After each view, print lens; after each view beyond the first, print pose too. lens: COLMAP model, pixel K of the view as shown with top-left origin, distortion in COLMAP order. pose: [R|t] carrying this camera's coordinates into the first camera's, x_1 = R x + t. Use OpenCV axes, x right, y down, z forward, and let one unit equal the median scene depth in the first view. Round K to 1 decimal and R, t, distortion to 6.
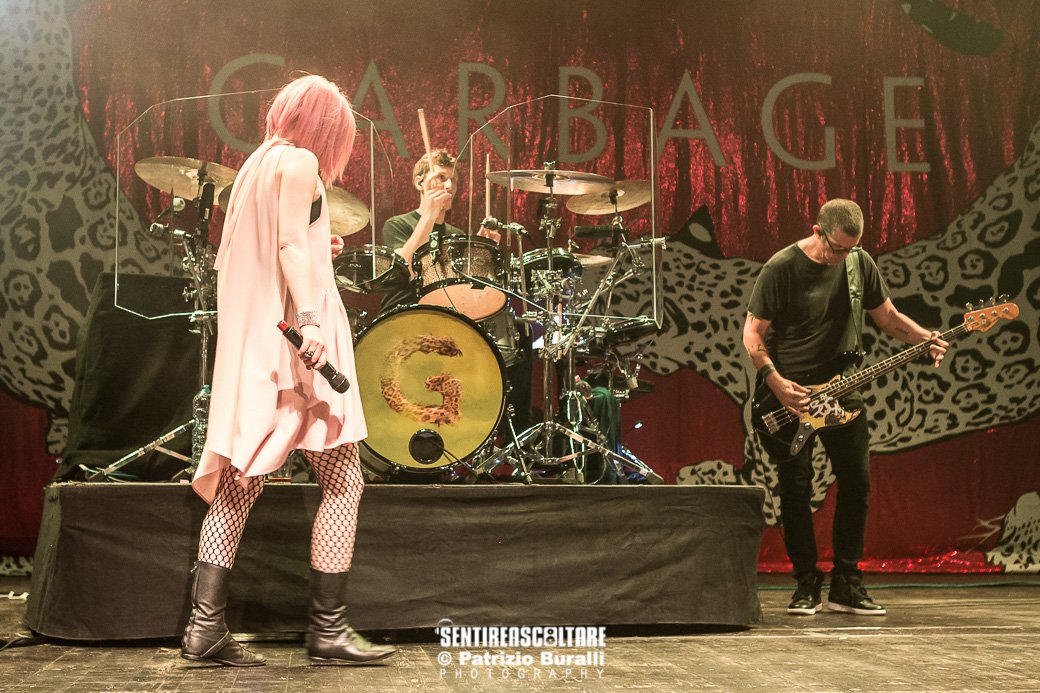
lens RADIAL K [[1589.9, 0, 509.5], [0, 1589.9, 352.8], [0, 0, 1]] dist [0.012068, 0.000000]
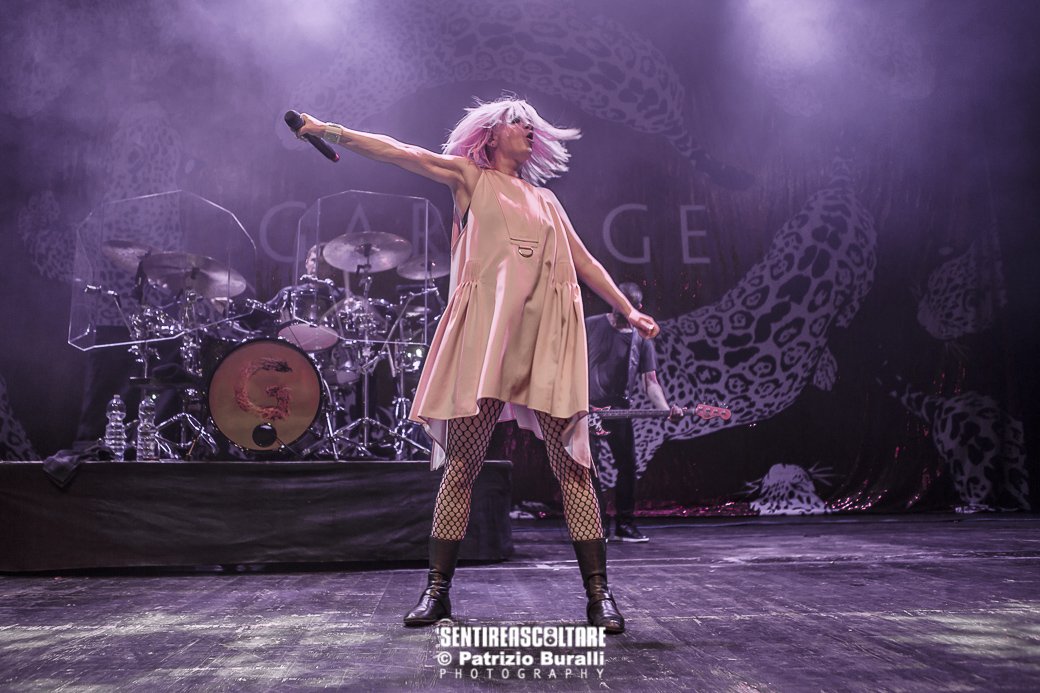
lens RADIAL K [[894.8, 0, 486.6], [0, 894.8, 351.4], [0, 0, 1]] dist [-0.063325, 0.044546]
pose [[0.997887, -0.020328, -0.061704, 0.096249], [0.017522, 0.998802, -0.045680, 0.011757], [0.062559, 0.044503, 0.997049, 0.102732]]
